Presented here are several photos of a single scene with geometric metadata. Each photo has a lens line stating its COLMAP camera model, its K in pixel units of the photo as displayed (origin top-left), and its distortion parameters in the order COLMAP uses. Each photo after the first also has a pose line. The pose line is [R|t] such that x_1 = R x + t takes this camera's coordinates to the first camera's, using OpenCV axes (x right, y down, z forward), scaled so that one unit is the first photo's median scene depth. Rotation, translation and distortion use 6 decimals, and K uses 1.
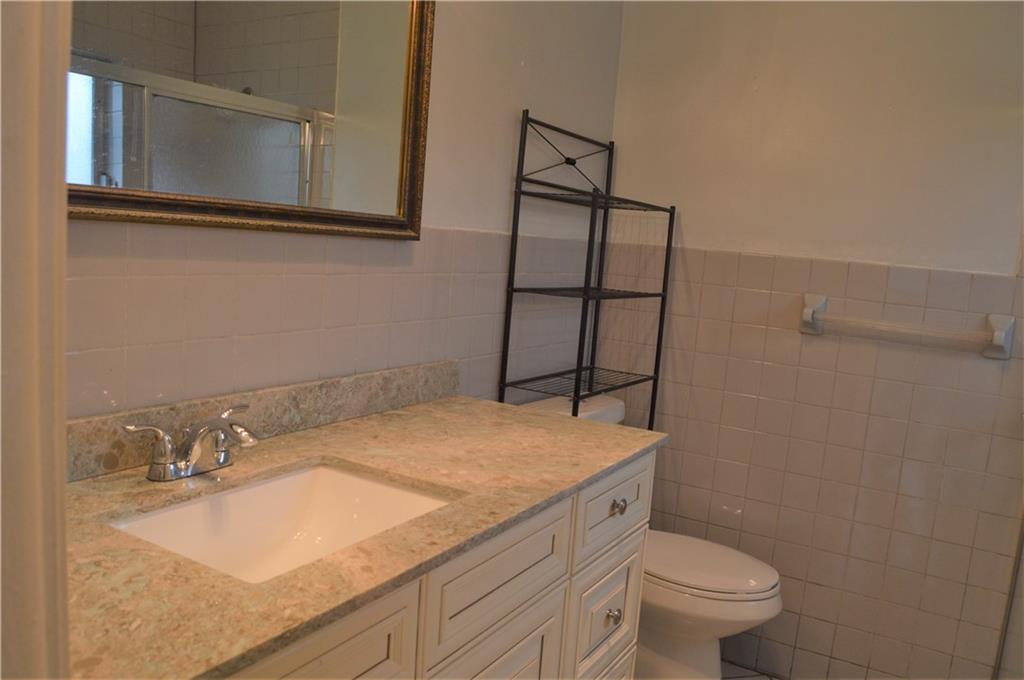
lens RADIAL K [[814.1, 0, 508.5], [0, 814.1, 349.0], [0, 0, 1]] dist [-0.093218, 0.041097]
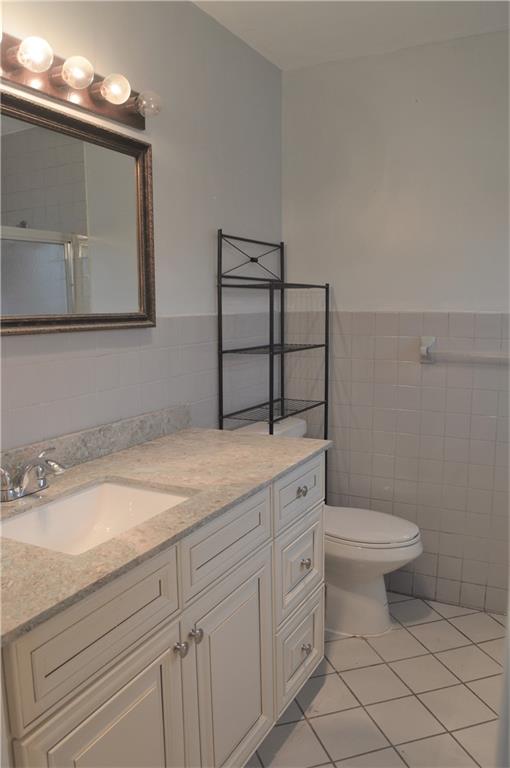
lens RADIAL K [[610.6, 0, 243.1], [0, 610.6, 382.1], [0, 0, 1]] dist [-0.093218, 0.041097]
pose [[0.995616, -0.090401, 0.024012, 0.014510], [0.090516, 0.995888, -0.003761, -0.013975], [-0.023573, 0.005918, 0.999705, -0.126711]]
